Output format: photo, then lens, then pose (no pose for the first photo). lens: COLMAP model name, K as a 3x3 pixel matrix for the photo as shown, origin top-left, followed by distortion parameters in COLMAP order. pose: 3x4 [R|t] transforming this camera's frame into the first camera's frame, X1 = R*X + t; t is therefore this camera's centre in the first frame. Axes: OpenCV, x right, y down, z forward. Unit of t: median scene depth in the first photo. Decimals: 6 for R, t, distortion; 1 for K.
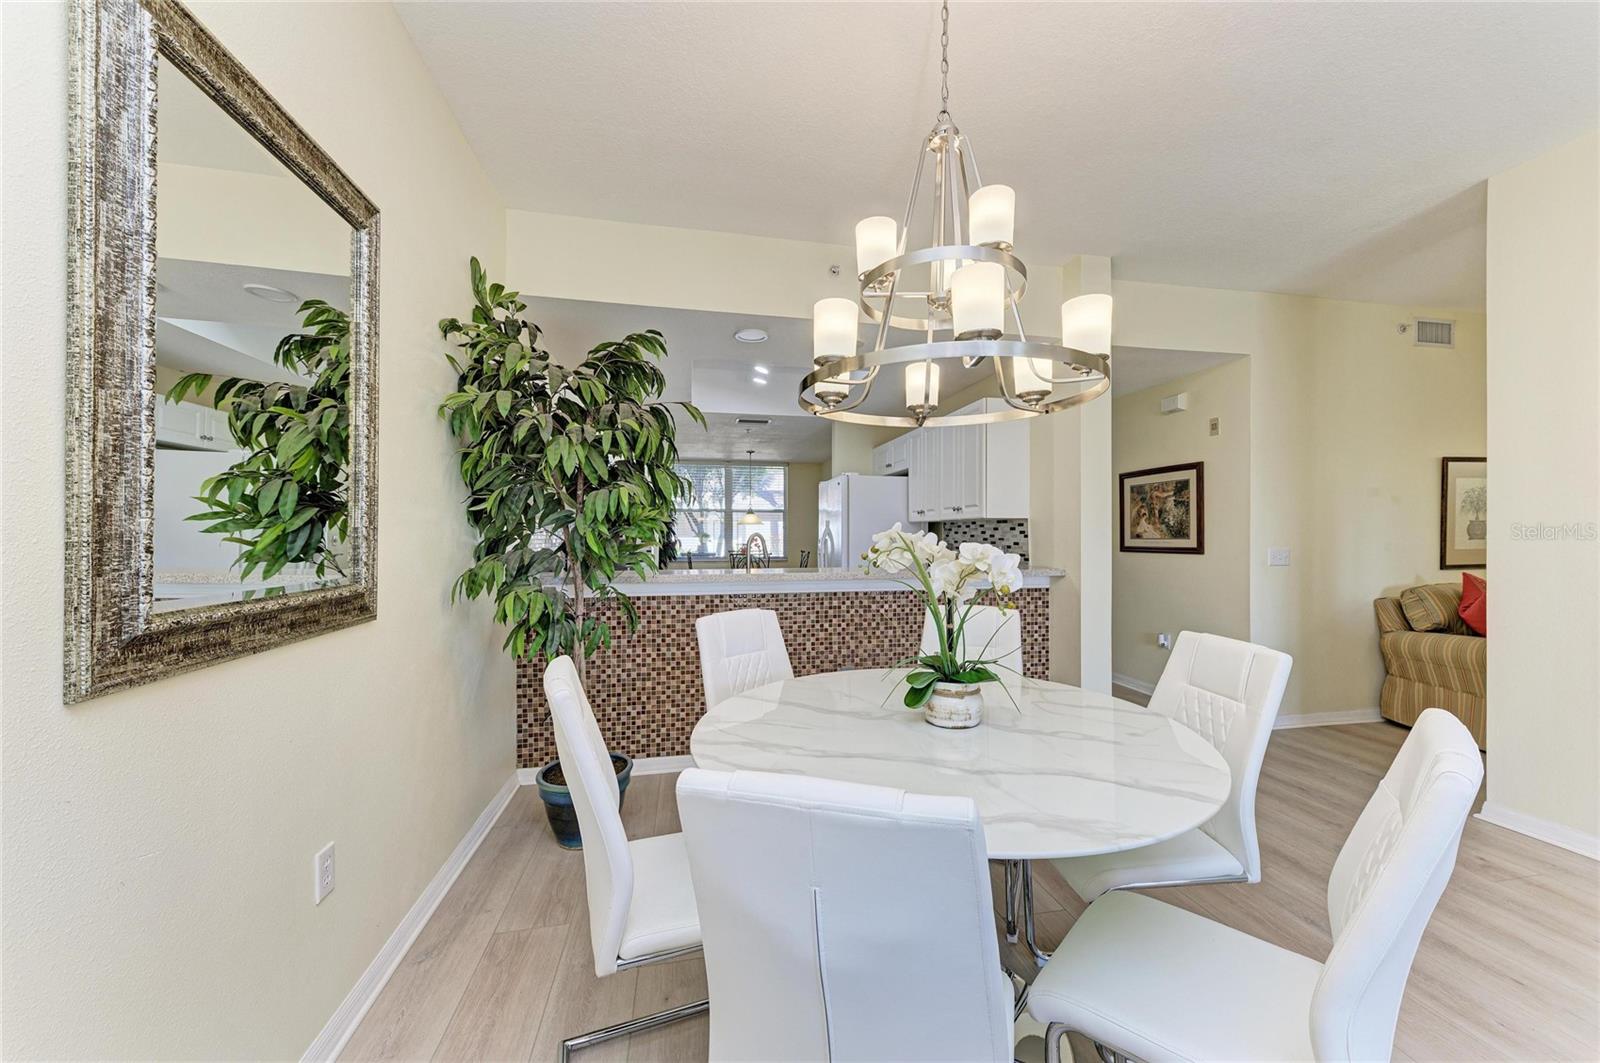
lens RADIAL K [[575.8, 0, 804.4], [0, 575.8, 533.9], [0, 0, 1]] dist [0.001723, -0.000011]
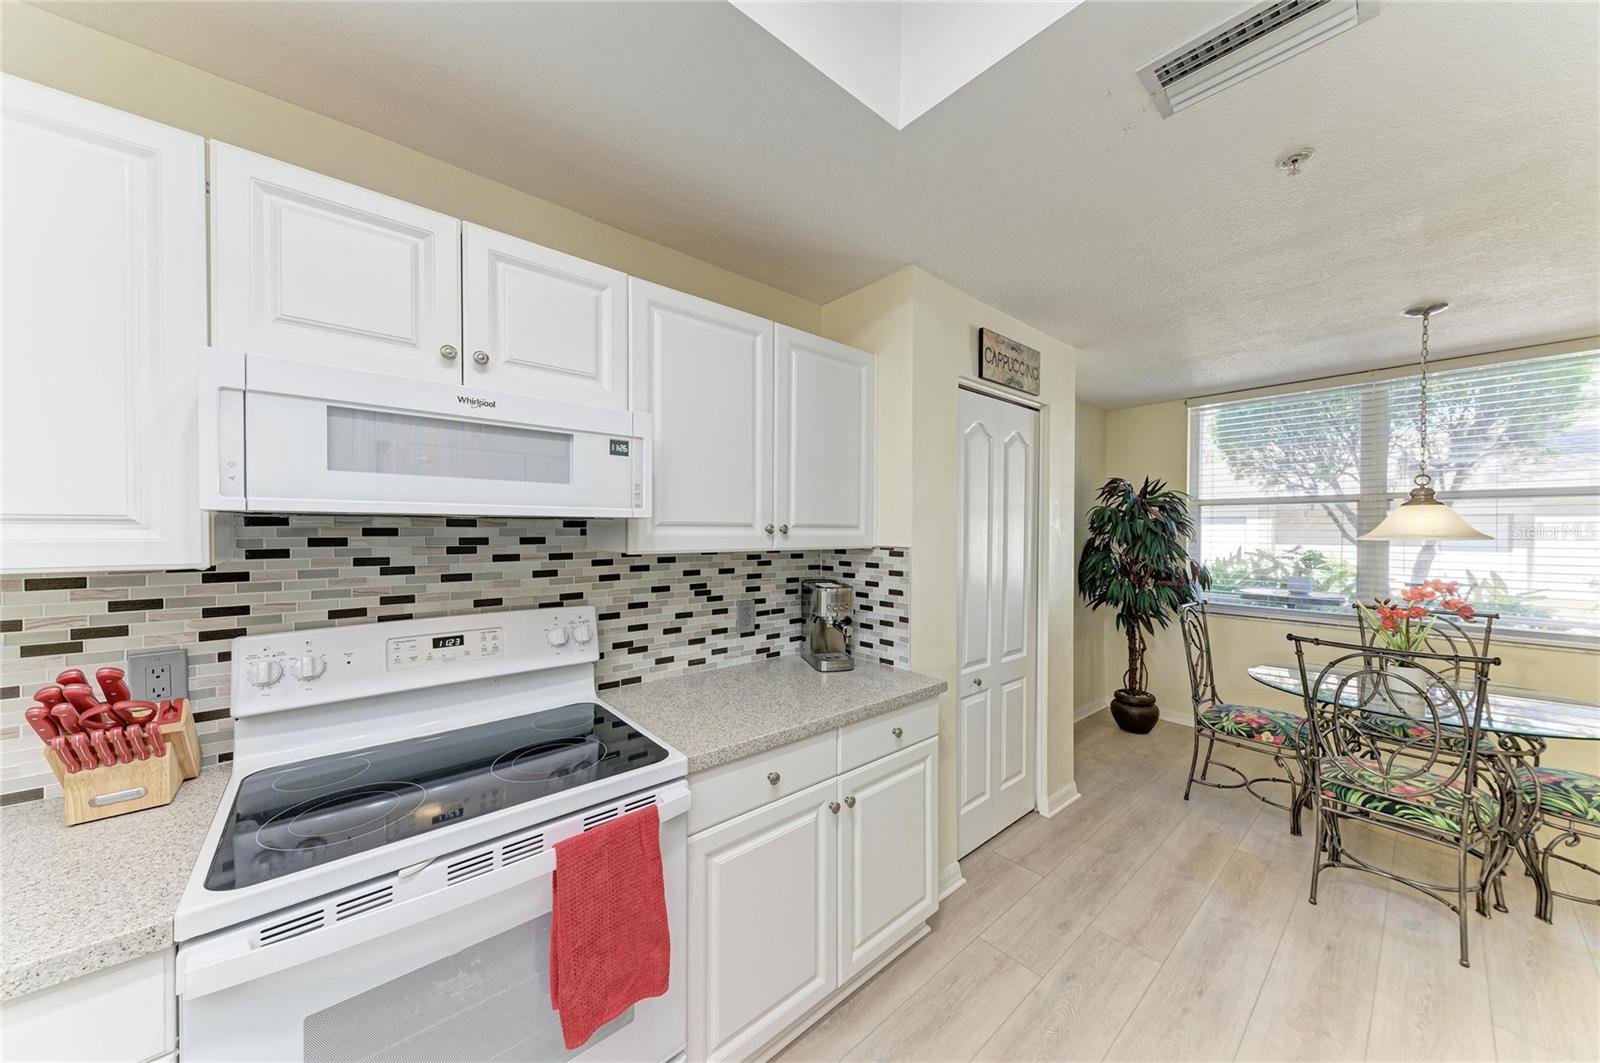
lens RADIAL K [[535.5, 0, 800.0], [0, 535.5, 531.5], [0, 0, 1]] dist [0.012673, 0.000035]
pose [[0.496966, 0.004354, -0.867759, 0.004655], [-0.002642, 0.999990, 0.003505, -0.053619], [0.867766, 0.000551, 0.496973, 1.489633]]
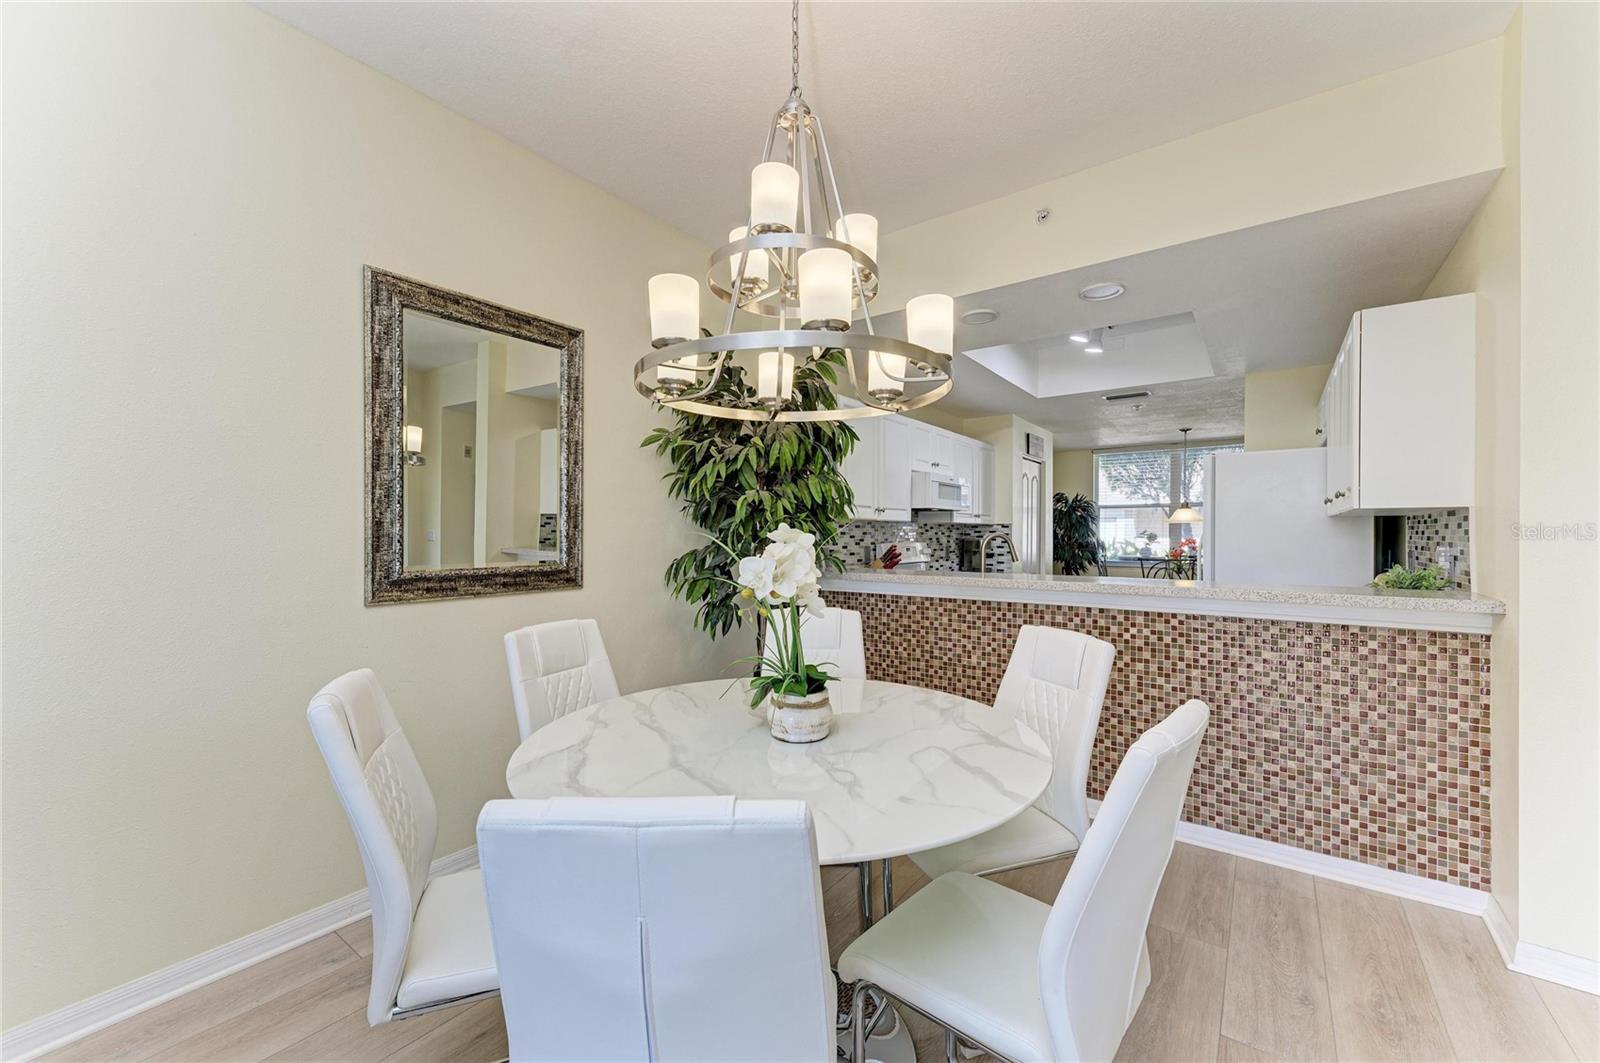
lens RADIAL K [[611.9, 0, 812.8], [0, 611.9, 529.4], [0, 0, 1]] dist [0.013413, -0.000012]
pose [[0.684943, -0.004817, -0.728581, 0.476028], [-0.000478, 0.999975, -0.007061, -0.000630], [0.728597, 0.005184, 0.684923, 0.157771]]
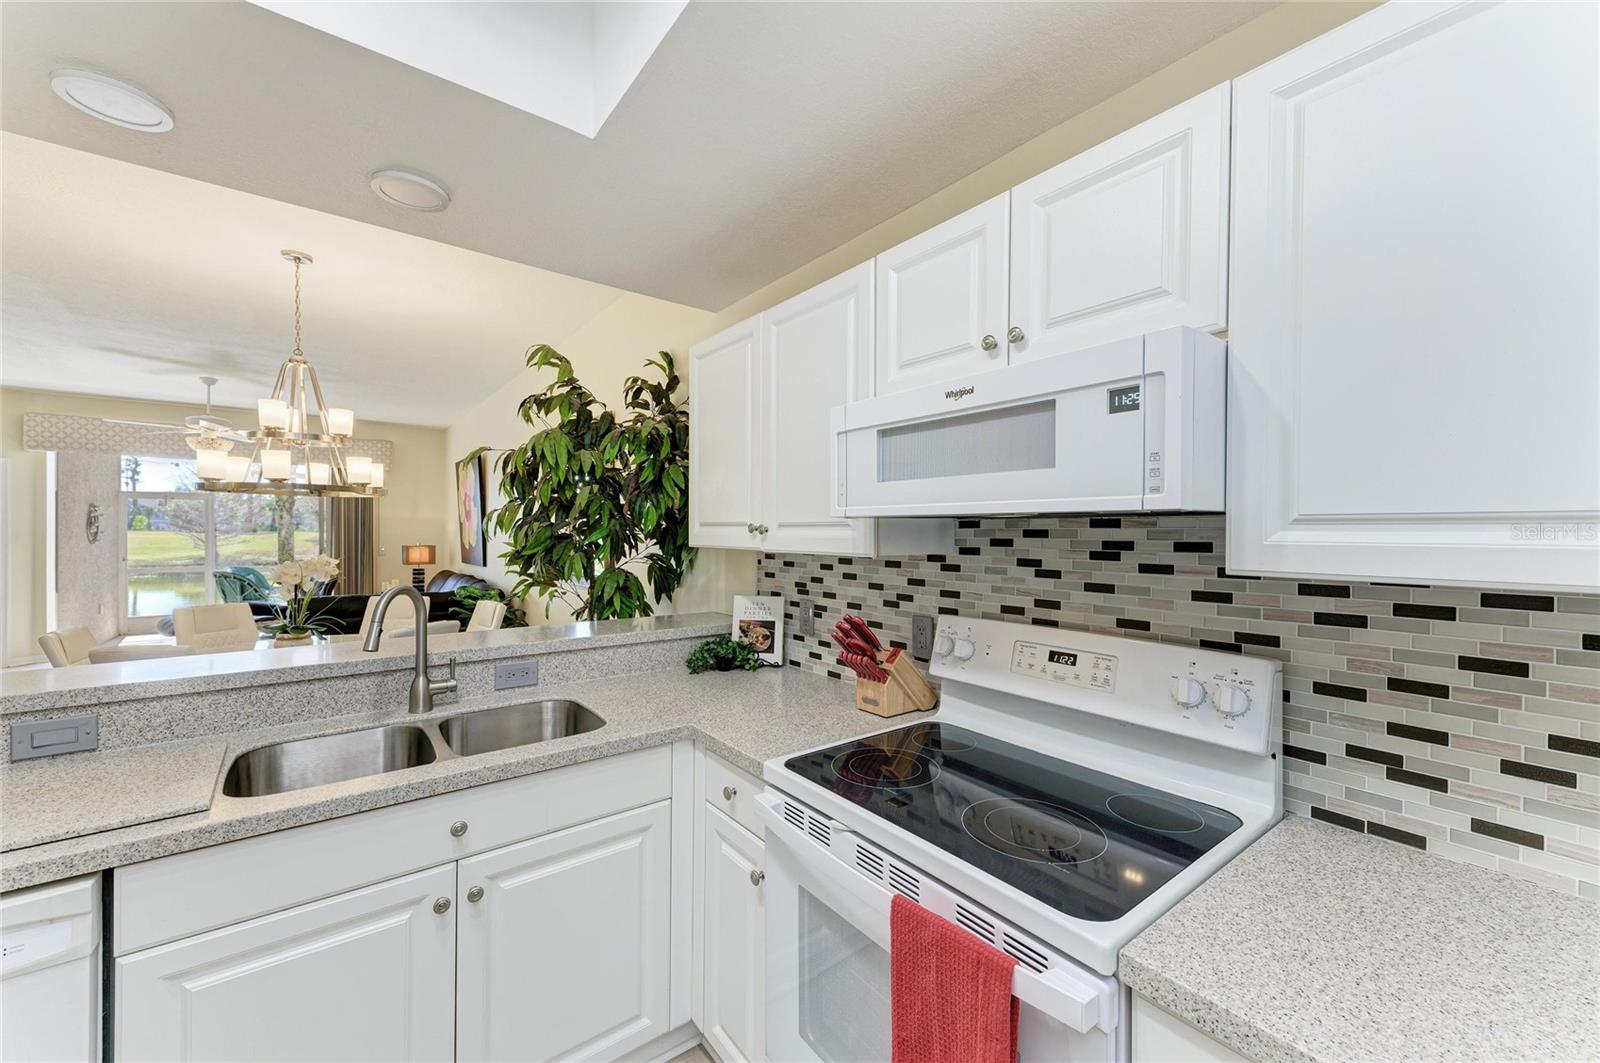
lens RADIAL K [[624.6, 0, 805.4], [0, 624.6, 535.2], [0, 0, 1]] dist [0.016968, -0.004527]
pose [[-0.891348, -0.000354, -0.453320, -0.166671], [-0.003586, 0.999974, 0.006270, -0.051828], [0.453306, 0.007215, -0.891326, 1.807895]]
